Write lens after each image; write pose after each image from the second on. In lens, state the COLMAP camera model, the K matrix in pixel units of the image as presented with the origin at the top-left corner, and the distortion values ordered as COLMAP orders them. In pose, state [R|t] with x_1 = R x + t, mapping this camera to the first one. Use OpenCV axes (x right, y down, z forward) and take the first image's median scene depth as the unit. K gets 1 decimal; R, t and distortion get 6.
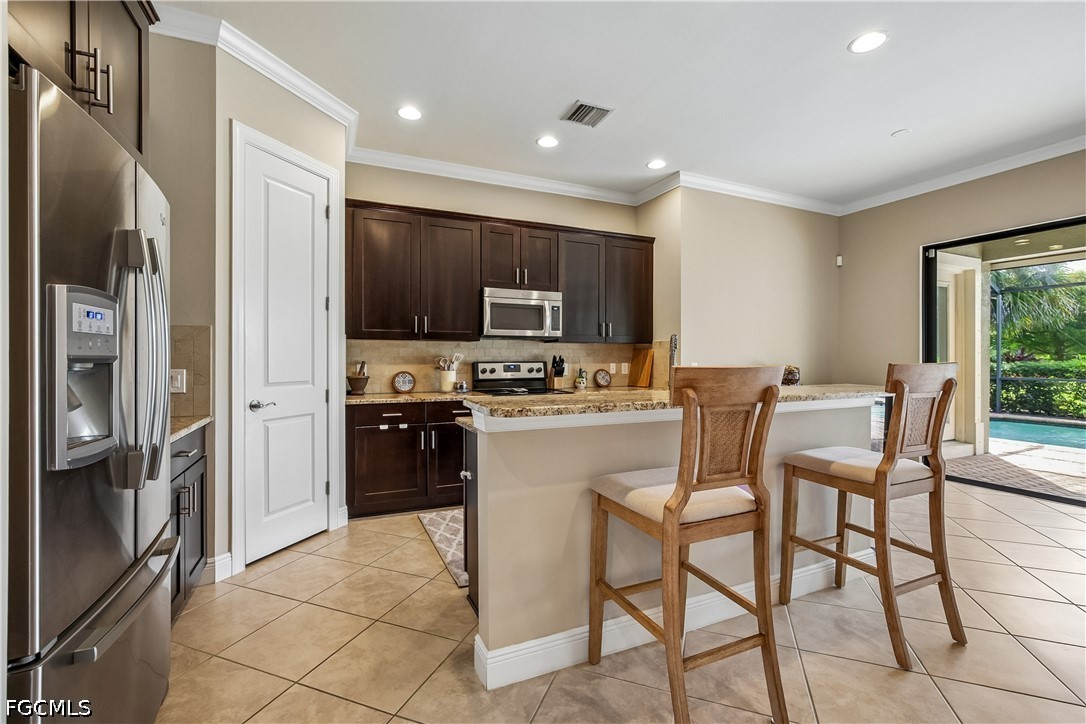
lens RADIAL K [[470.7, 0, 530.3], [0, 470.7, 357.9], [0, 0, 1]] dist [-0.017745, 0.007905]
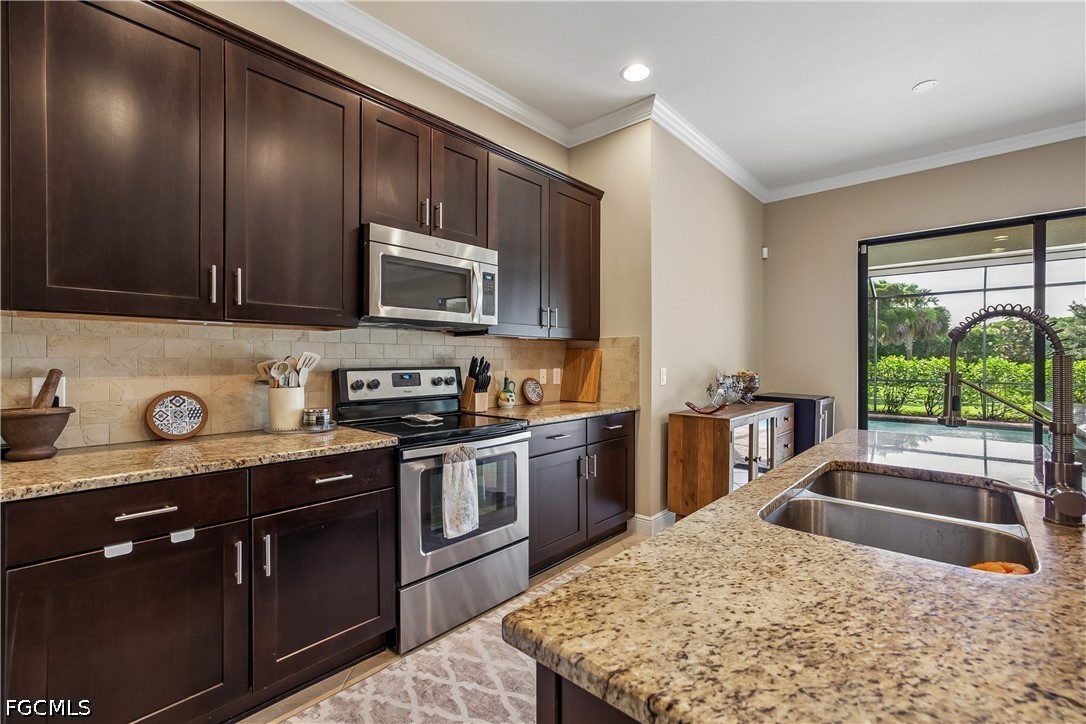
lens RADIAL K [[470.7, 0, 535.7], [0, 470.7, 361.7], [0, 0, 1]] dist [-0.017745, 0.007905]
pose [[0.913181, -0.001120, 0.407553, -0.134235], [0.001044, 0.999999, 0.000408, 0.000767], [-0.407554, 0.000053, 0.913181, 0.442150]]
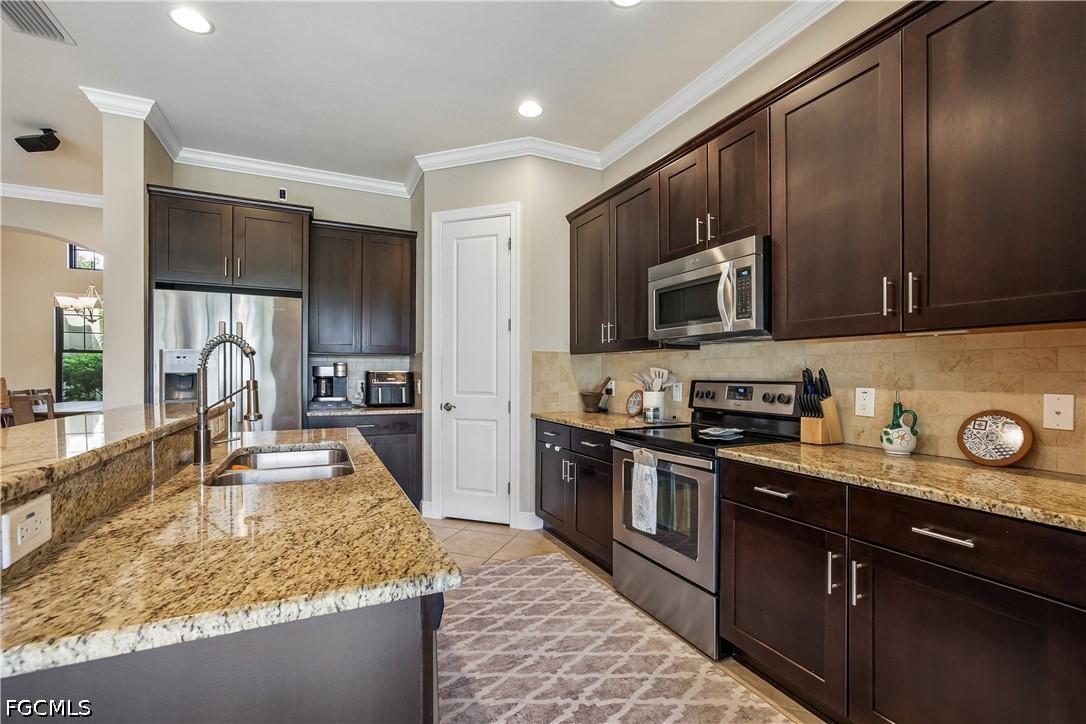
lens RADIAL K [[470.7, 0, 536.7], [0, 470.7, 375.2], [0, 0, 1]] dist [-0.017745, 0.007905]
pose [[0.043805, 0.007137, -0.999015, 0.532966], [-0.002780, 0.999971, 0.007022, -0.002077], [0.999036, 0.002470, 0.043824, 0.773120]]
